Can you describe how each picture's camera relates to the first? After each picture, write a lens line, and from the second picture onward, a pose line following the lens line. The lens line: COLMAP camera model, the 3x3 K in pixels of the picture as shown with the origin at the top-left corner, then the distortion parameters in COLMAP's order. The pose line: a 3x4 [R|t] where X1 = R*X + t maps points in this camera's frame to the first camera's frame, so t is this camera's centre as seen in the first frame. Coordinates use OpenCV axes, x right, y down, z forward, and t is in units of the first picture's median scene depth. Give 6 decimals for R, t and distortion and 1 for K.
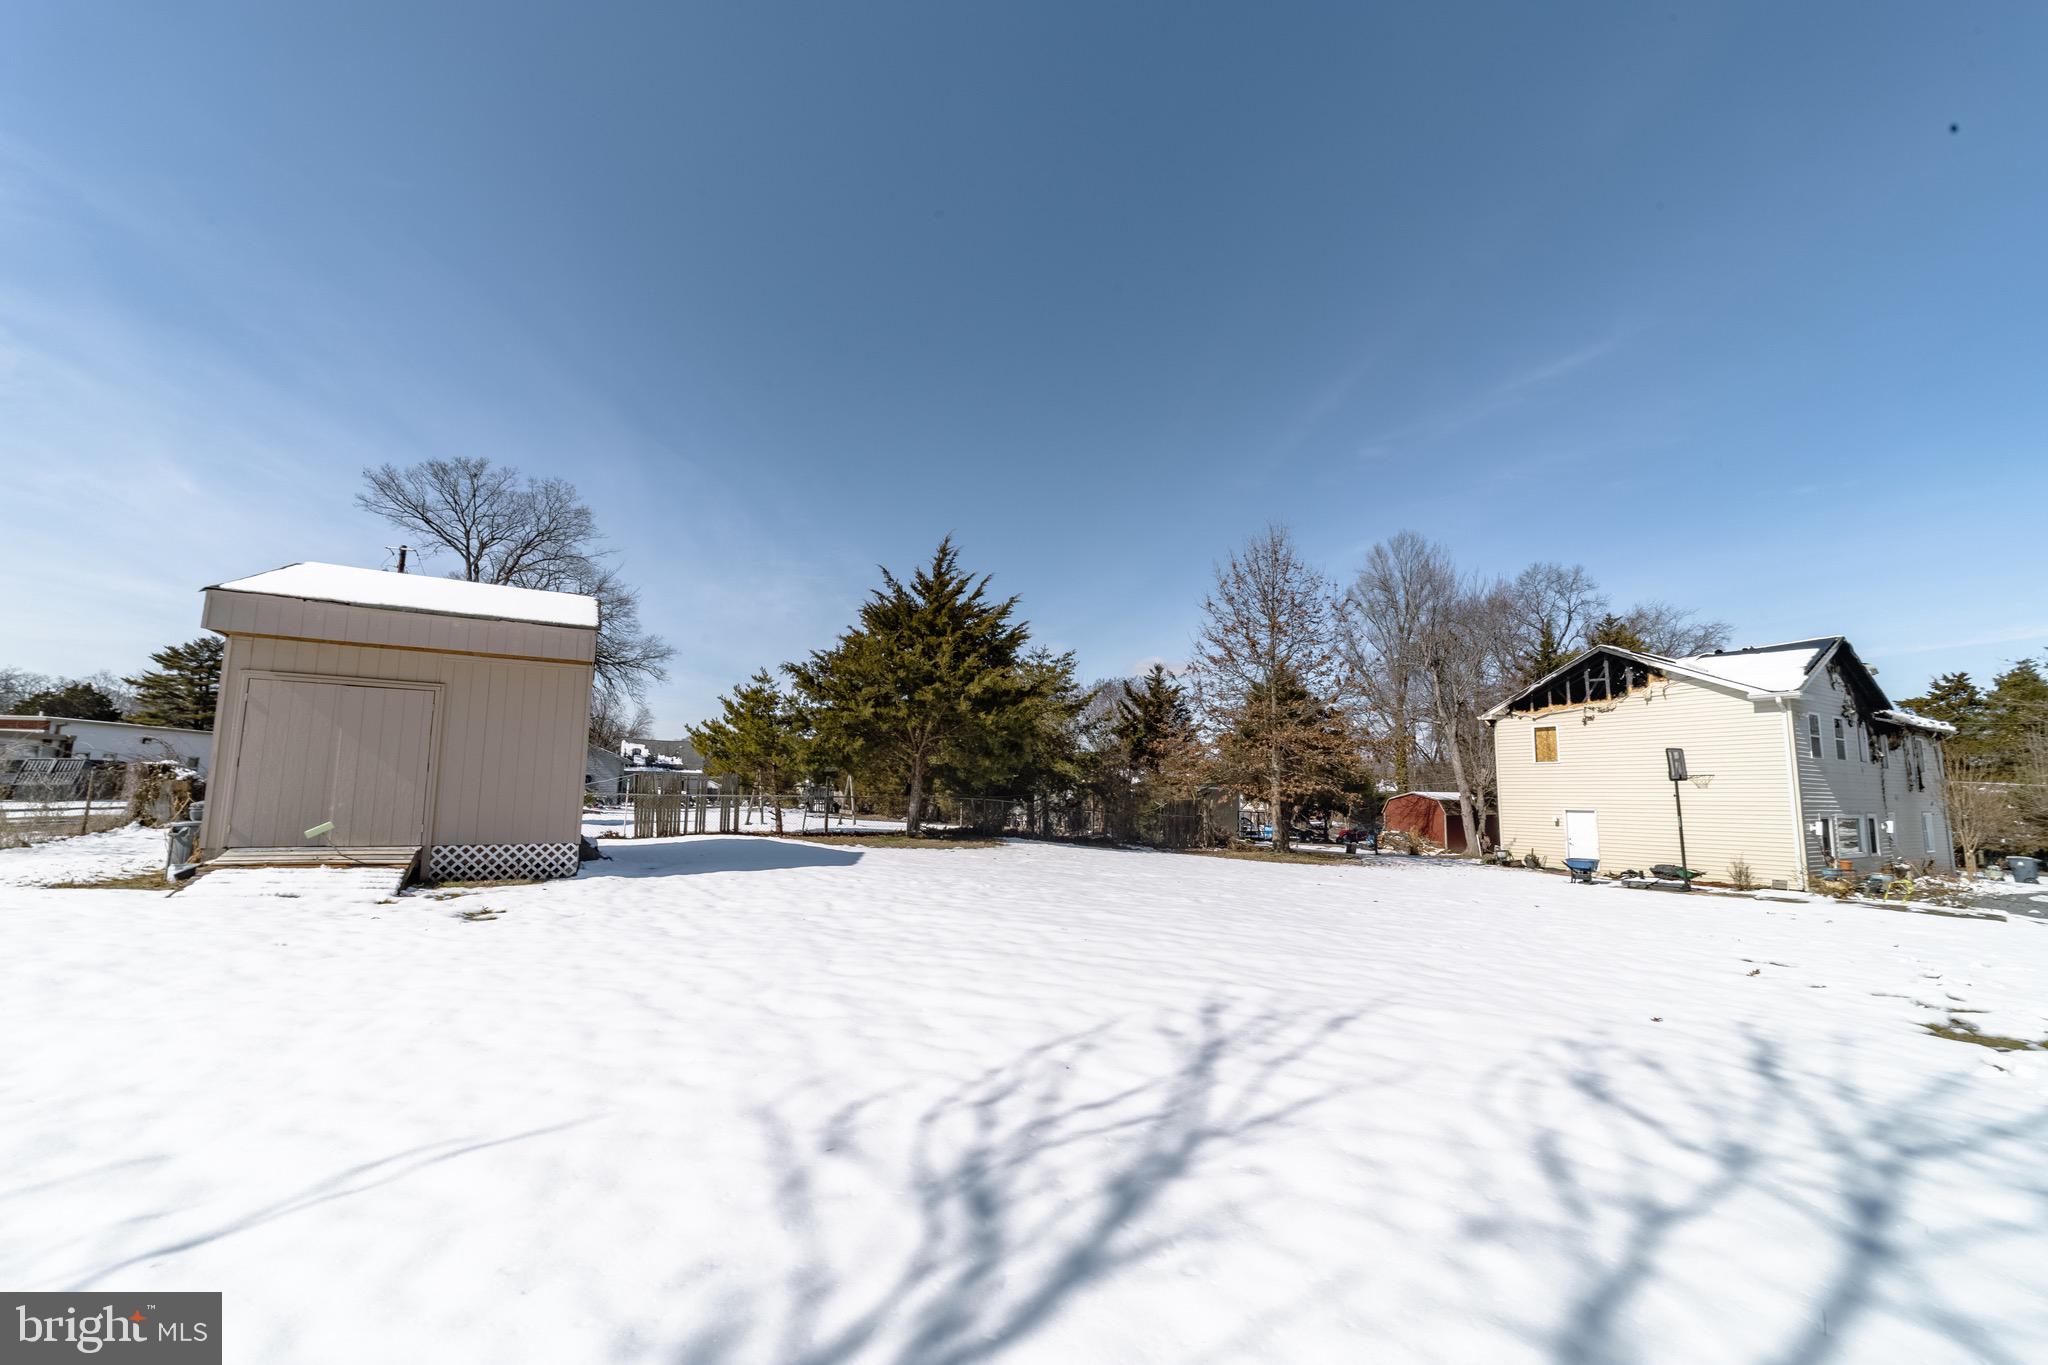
lens RADIAL K [[790.1, 0, 1019.1], [0, 790.1, 701.3], [0, 0, 1]] dist [-0.013278, 0.008045]
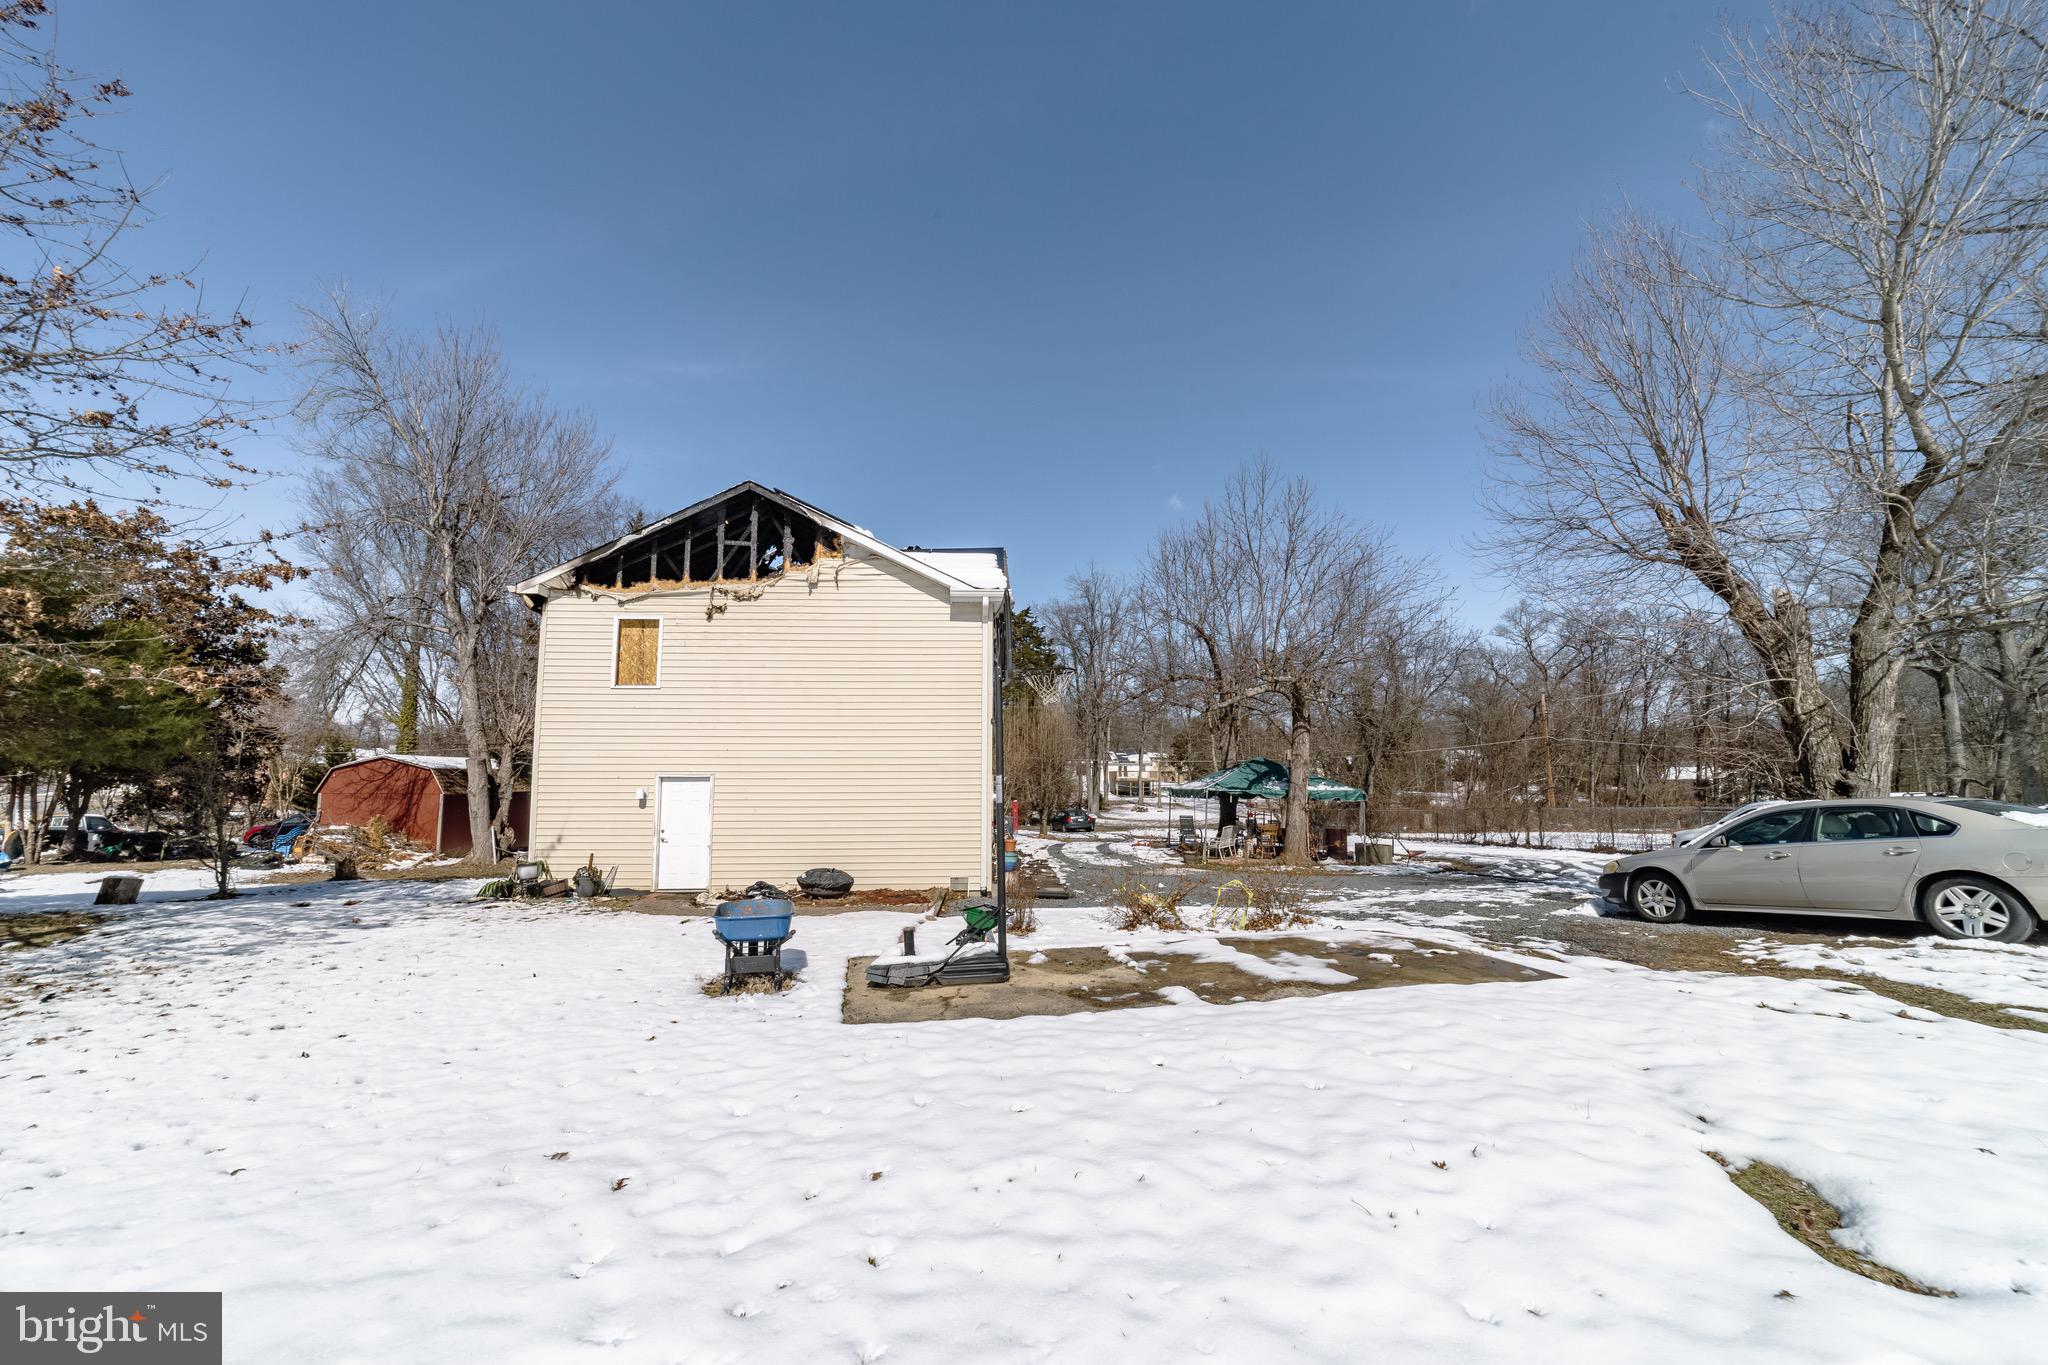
lens RADIAL K [[777.6, 0, 1021.3], [0, 777.6, 713.9], [0, 0, 1]] dist [-0.001652, -0.000088]
pose [[0.458538, 0.061925, 0.886515, 0.329115], [-0.098549, 0.994960, -0.018527, 0.078722], [-0.883194, -0.078870, 0.462329, 0.528982]]
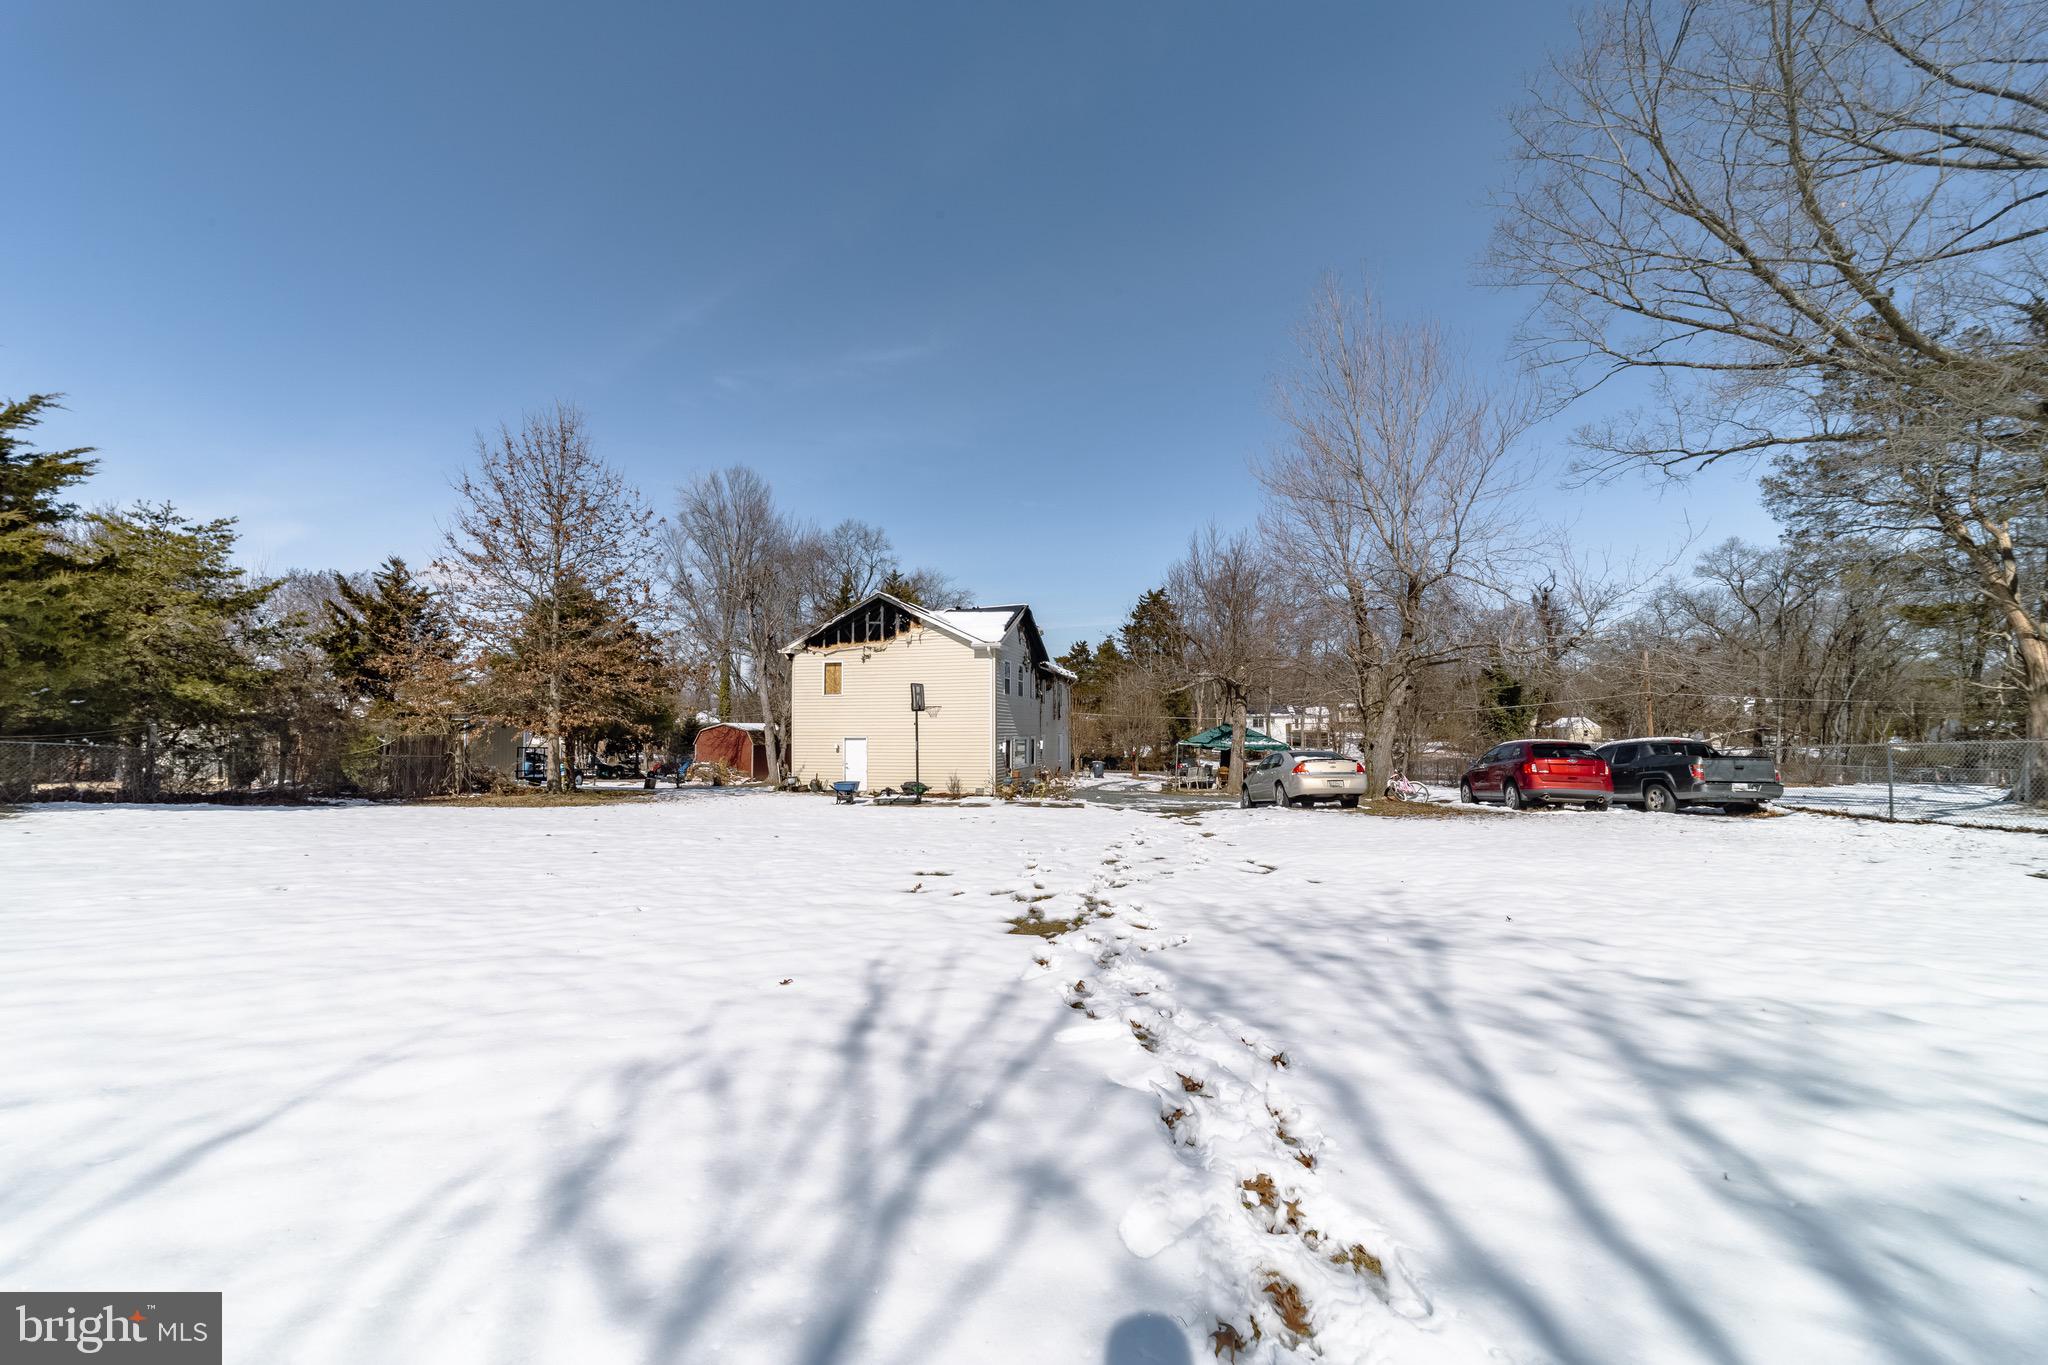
lens RADIAL K [[790.1, 0, 1019.1], [0, 790.1, 701.3], [0, 0, 1]] dist [-0.013278, 0.008045]
pose [[0.701635, 0.010930, 0.712453, 0.069885], [-0.071658, 0.995895, 0.055292, 0.006938], [-0.708924, -0.089848, 0.699538, 0.047173]]
